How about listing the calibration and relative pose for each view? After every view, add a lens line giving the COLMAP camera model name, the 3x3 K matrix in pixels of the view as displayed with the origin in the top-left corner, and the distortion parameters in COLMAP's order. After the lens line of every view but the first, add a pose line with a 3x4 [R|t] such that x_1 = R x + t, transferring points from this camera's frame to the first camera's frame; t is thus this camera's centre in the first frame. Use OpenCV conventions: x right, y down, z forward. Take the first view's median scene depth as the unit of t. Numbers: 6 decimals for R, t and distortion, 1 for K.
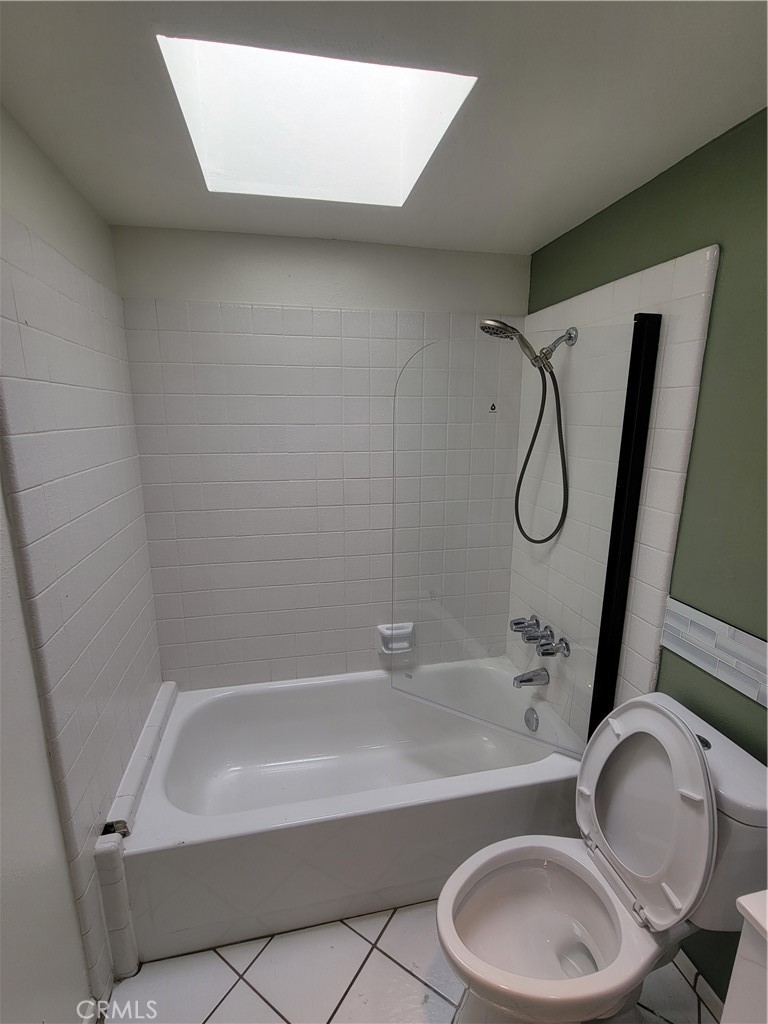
lens RADIAL K [[460.2, 0, 378.5], [0, 460.2, 513.0], [0, 0, 1]] dist [-0.001371, -0.000209]
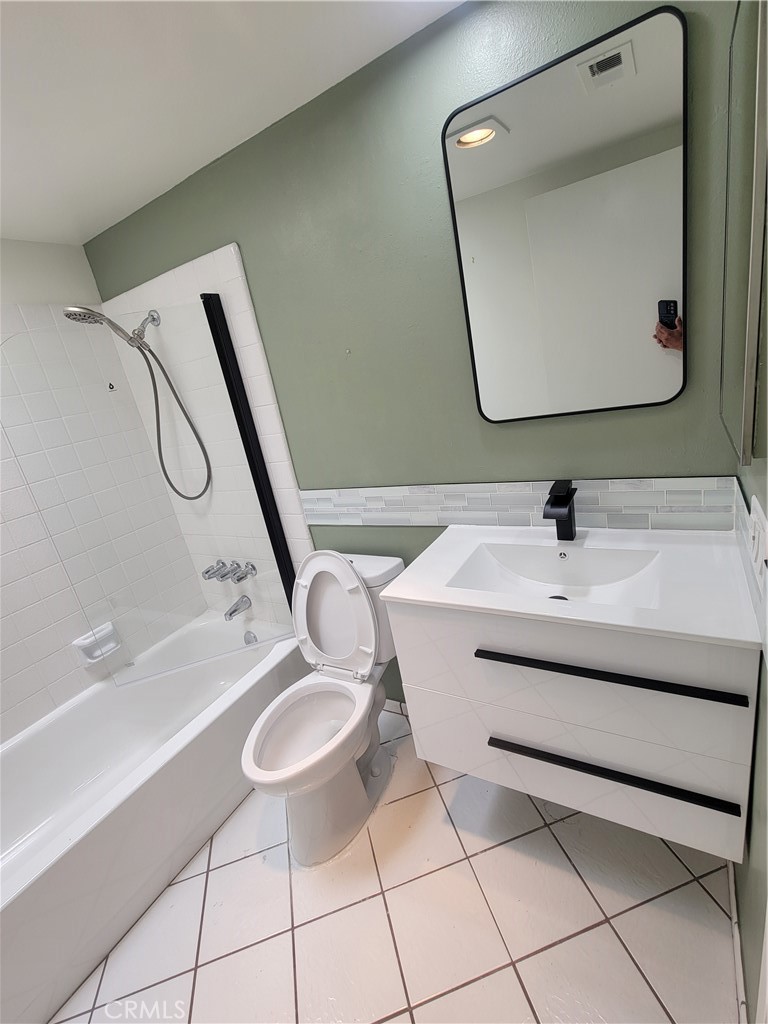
lens RADIAL K [[460.2, 0, 378.5], [0, 460.2, 513.0], [0, 0, 1]] dist [-0.001371, -0.000209]
pose [[0.670071, -0.347538, 0.655913, -0.146204], [0.339921, 0.929196, 0.145080, 0.106178], [-0.659893, 0.125744, 0.740763, -0.186246]]
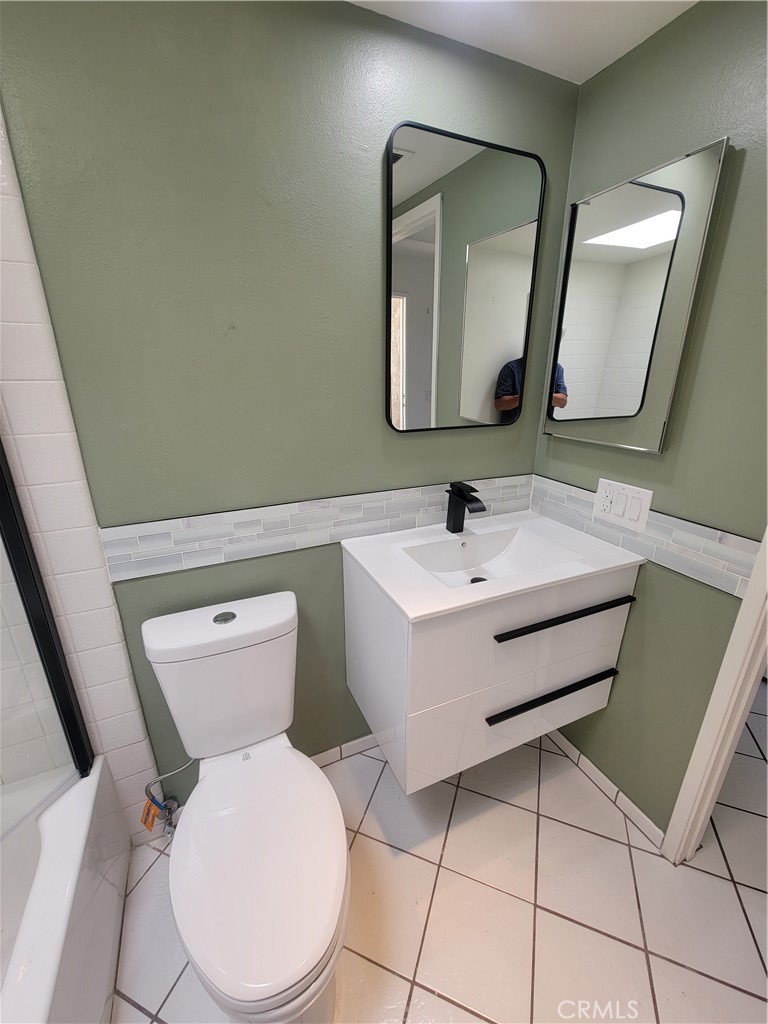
lens RADIAL K [[419.5, 0, 379.4], [0, 419.5, 513.2], [0, 0, 1]] dist [-0.000894, 0.001027]
pose [[-0.209921, -0.317494, 0.924733, -0.184284], [0.210181, 0.909041, 0.359818, -0.018522], [-0.954860, 0.269894, -0.124095, 0.503150]]
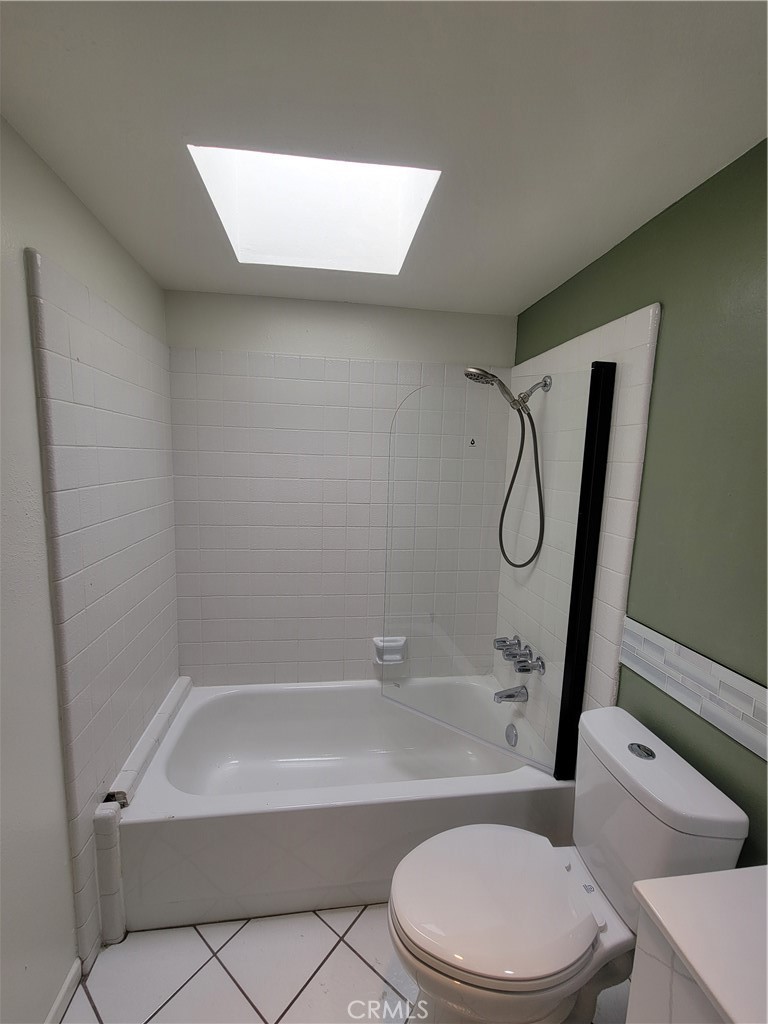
lens RADIAL K [[419.5, 0, 379.4], [0, 419.5, 513.2], [0, 0, 1]] dist [-0.000894, 0.001027]
pose [[0.996879, 0.037174, -0.069648, 0.098875], [-0.042915, 0.995639, -0.082832, 0.041567], [0.066265, 0.085563, 0.994127, -0.032124]]
